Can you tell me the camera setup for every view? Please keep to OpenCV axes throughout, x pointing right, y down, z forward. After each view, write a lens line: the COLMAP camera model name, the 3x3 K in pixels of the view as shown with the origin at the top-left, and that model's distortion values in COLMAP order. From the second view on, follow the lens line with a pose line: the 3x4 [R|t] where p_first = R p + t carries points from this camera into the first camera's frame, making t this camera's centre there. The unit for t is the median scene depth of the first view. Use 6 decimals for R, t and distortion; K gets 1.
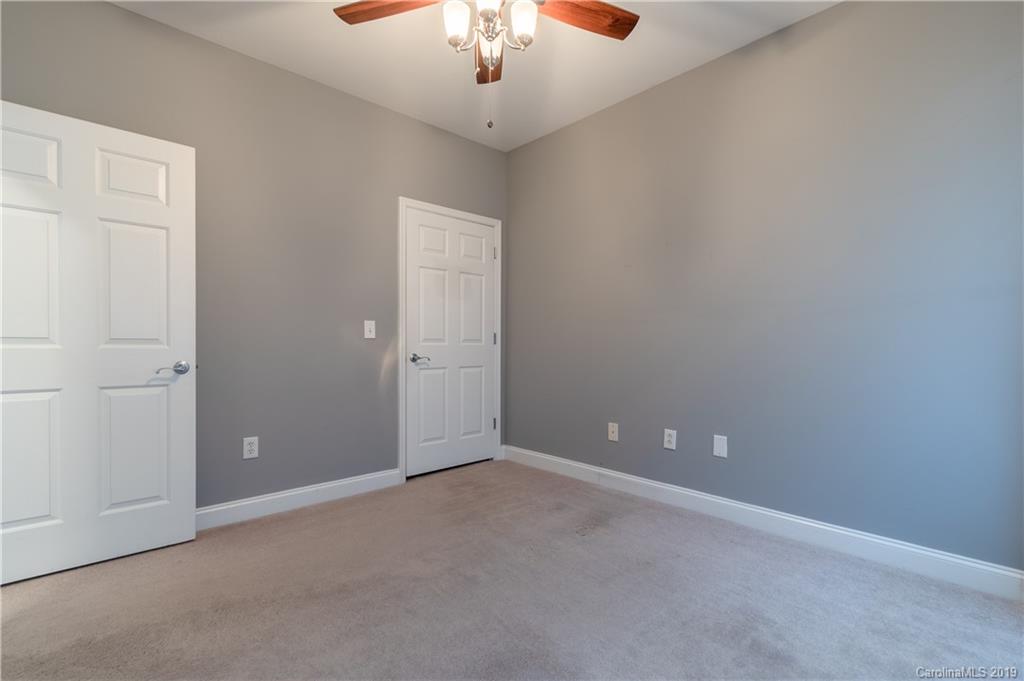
lens RADIAL K [[462.7, 0, 512.8], [0, 462.7, 347.9], [0, 0, 1]] dist [-0.000224, -0.000370]
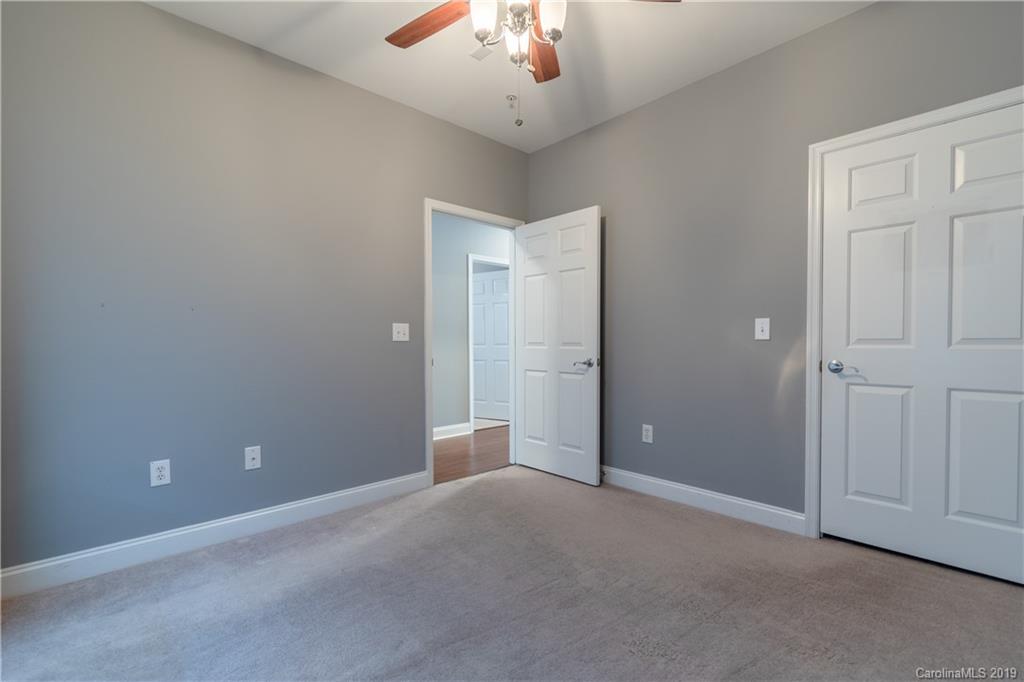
lens RADIAL K [[462.7, 0, 512.8], [0, 462.7, 348.4], [0, 0, 1]] dist [-0.000224, -0.000370]
pose [[-0.014879, 0.012368, -0.999813, 0.522596], [-0.005461, 0.999908, 0.012450, -0.012972], [0.999874, 0.005645, -0.014810, 0.567626]]
